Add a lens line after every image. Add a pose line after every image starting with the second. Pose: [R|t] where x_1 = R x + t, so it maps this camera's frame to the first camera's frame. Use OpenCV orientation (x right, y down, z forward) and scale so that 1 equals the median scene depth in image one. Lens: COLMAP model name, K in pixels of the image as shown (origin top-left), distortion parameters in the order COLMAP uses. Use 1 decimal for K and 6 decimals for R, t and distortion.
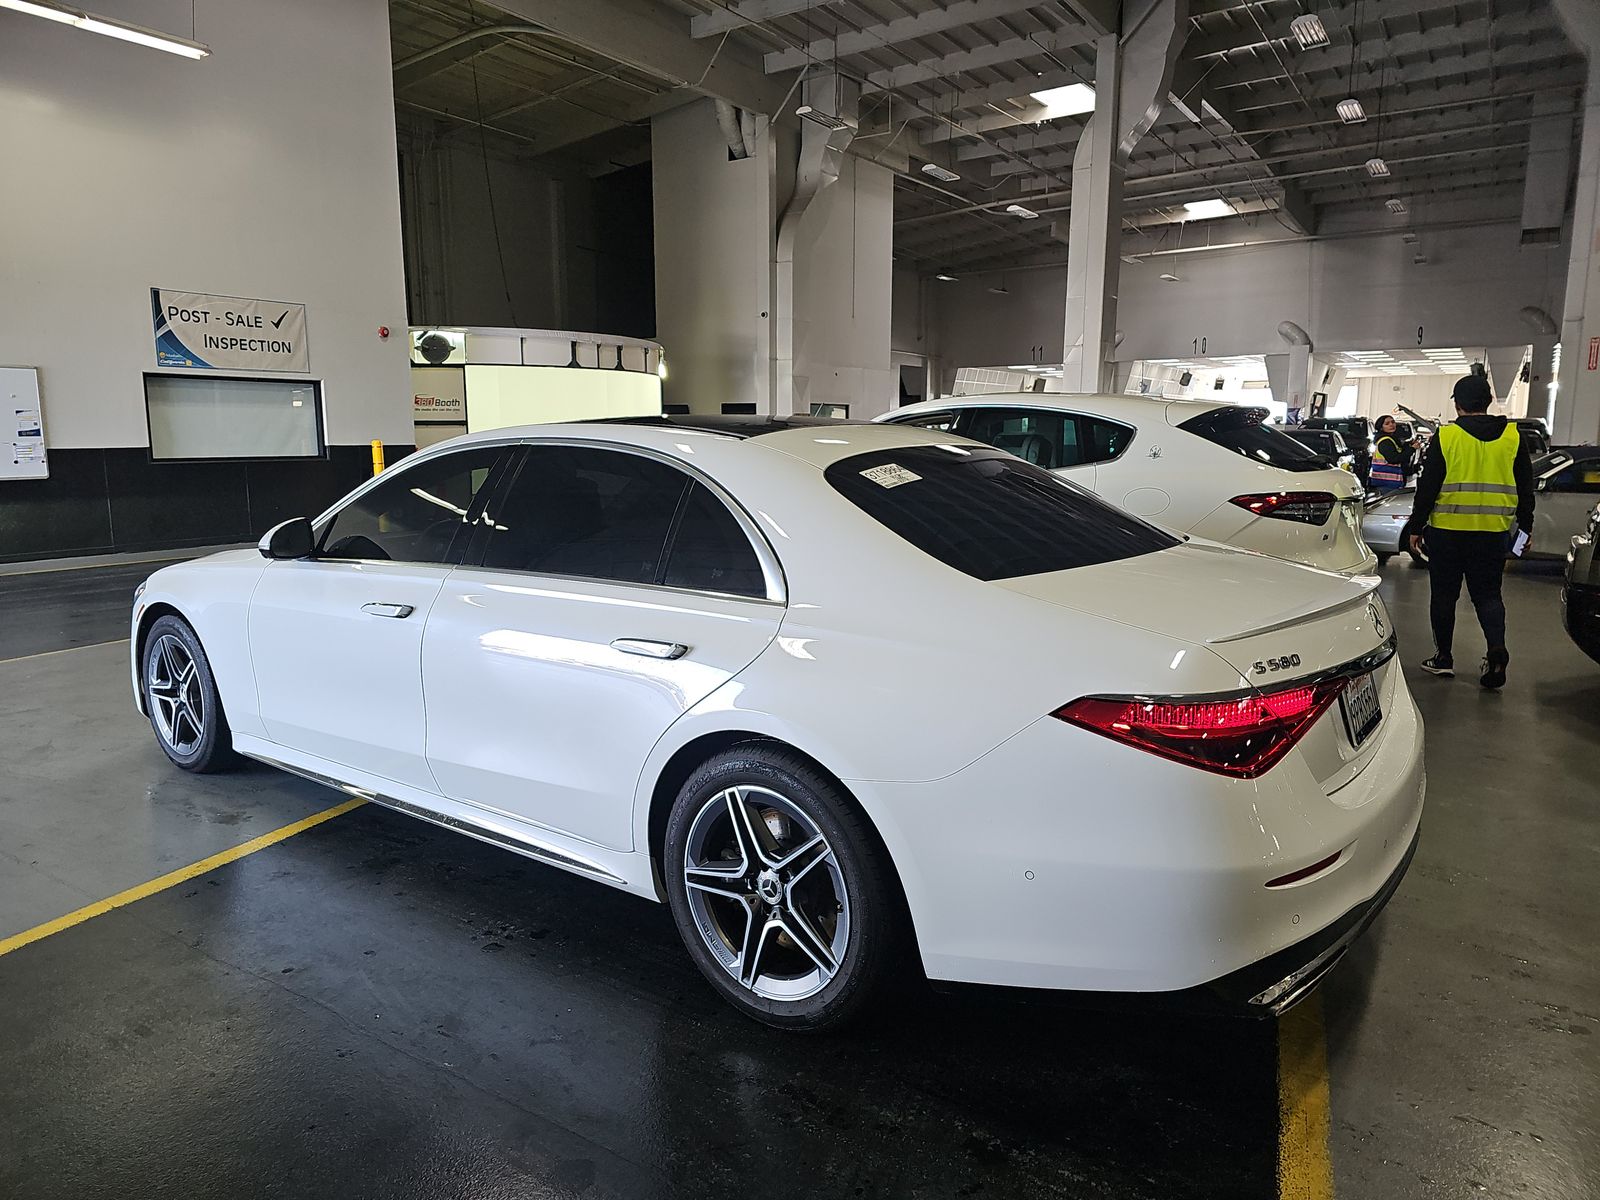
lens RADIAL K [[1019.4, 0, 779.6], [0, 1019.4, 603.2], [0, 0, 1]] dist [0.003352, -0.017071]
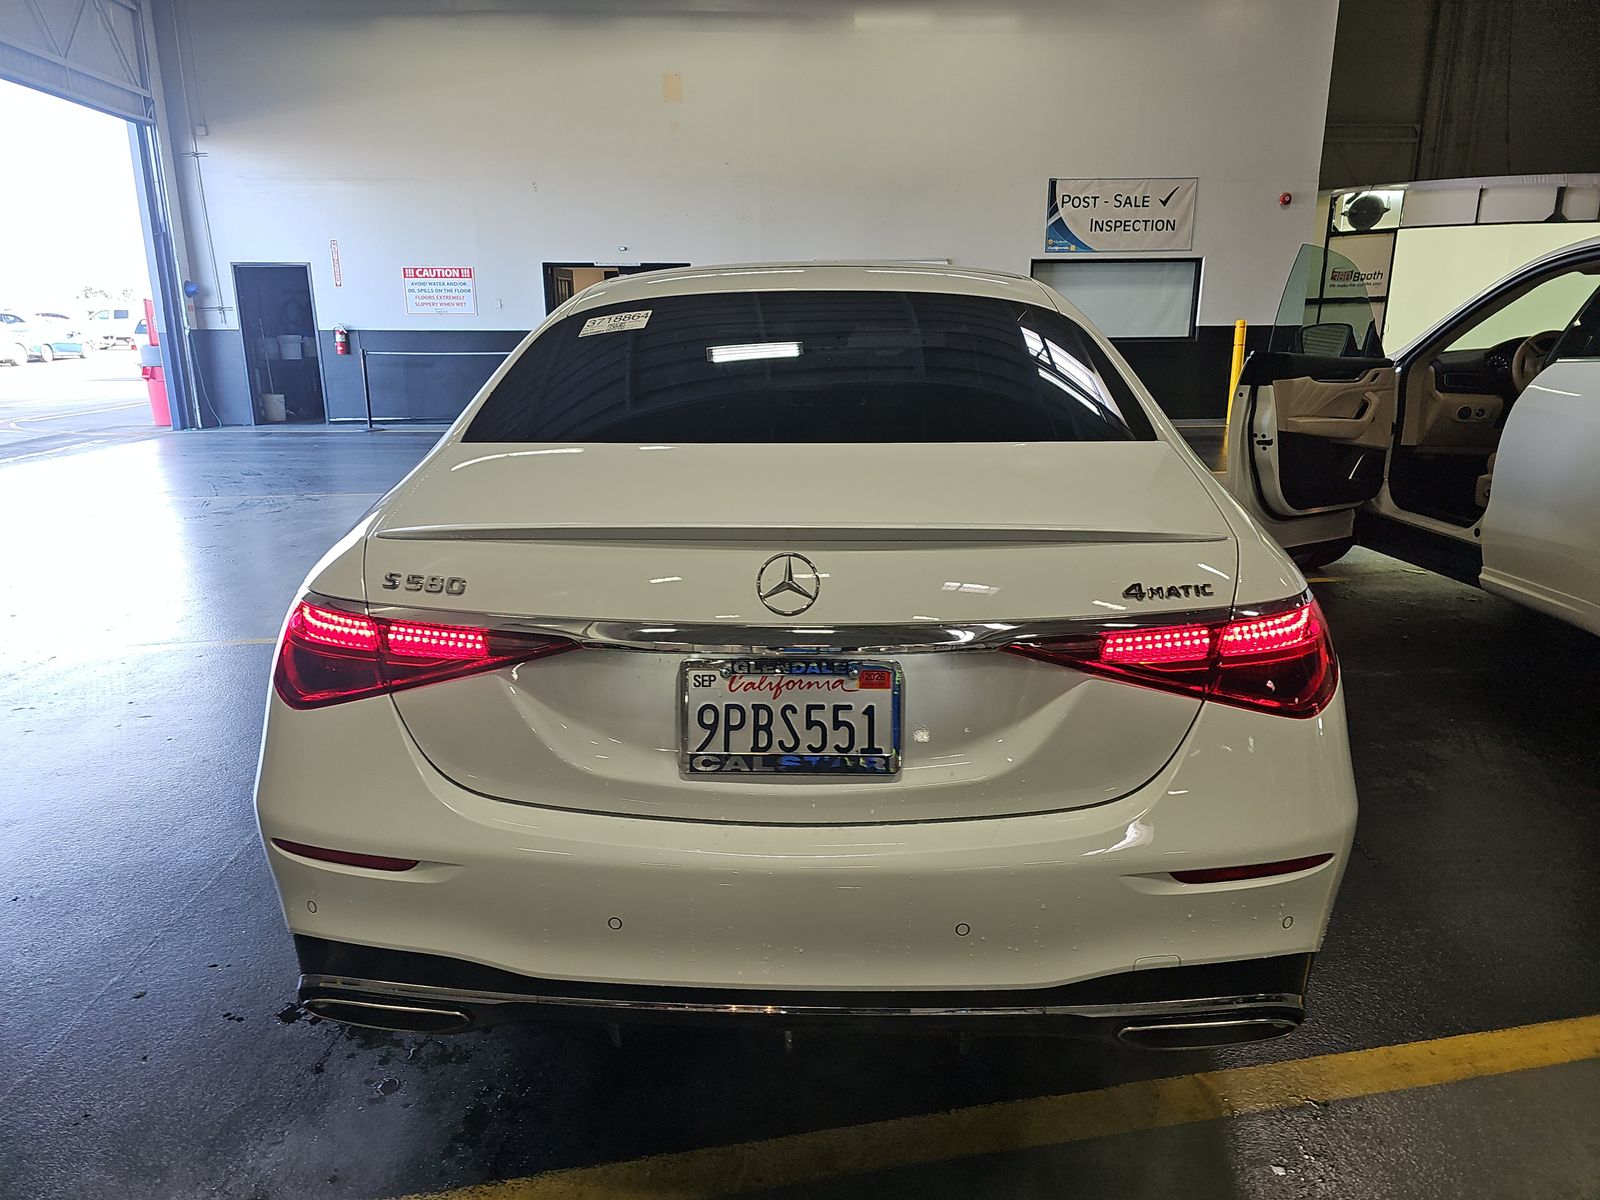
lens RADIAL K [[1019.4, 0, 779.6], [0, 1019.4, 603.2], [0, 0, 1]] dist [0.003352, -0.017071]
pose [[0.585504, 0.204937, -0.784338, 0.149268], [-0.119927, 0.978770, 0.166215, -0.009263], [0.801750, -0.003256, 0.597651, 0.097964]]
